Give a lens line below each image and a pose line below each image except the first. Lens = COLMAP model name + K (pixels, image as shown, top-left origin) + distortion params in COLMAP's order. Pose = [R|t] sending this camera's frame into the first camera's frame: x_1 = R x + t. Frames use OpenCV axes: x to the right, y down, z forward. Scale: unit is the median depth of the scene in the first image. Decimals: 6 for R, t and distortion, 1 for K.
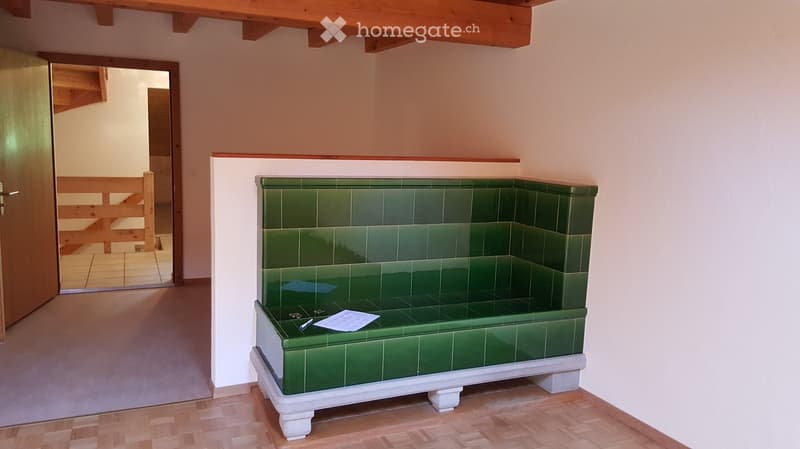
lens RADIAL K [[592.0, 0, 400.0], [0, 592.0, 224.5], [0, 0, 1]] dist [0.037786, -0.005395]
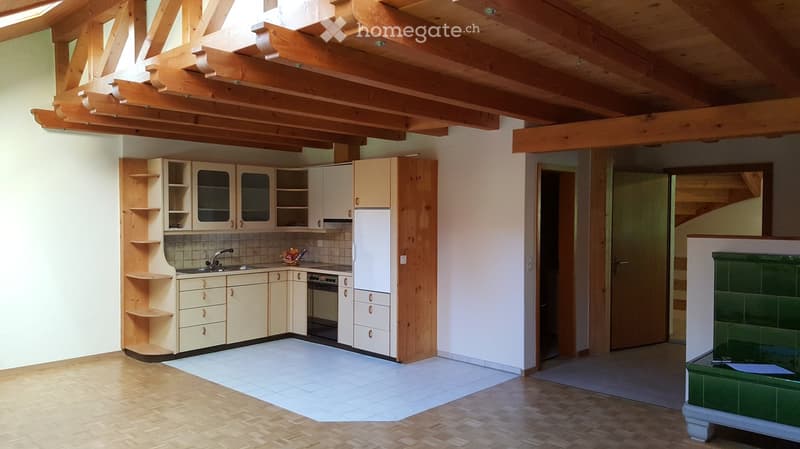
lens RADIAL K [[592.0, 0, 400.0], [0, 592.0, 224.5], [0, 0, 1]] dist [0.037786, -0.005395]
pose [[0.400687, -0.024559, -0.915886, 0.741370], [-0.116140, 0.990215, -0.077361, 0.047586], [0.908824, 0.137369, 0.393914, -0.212650]]
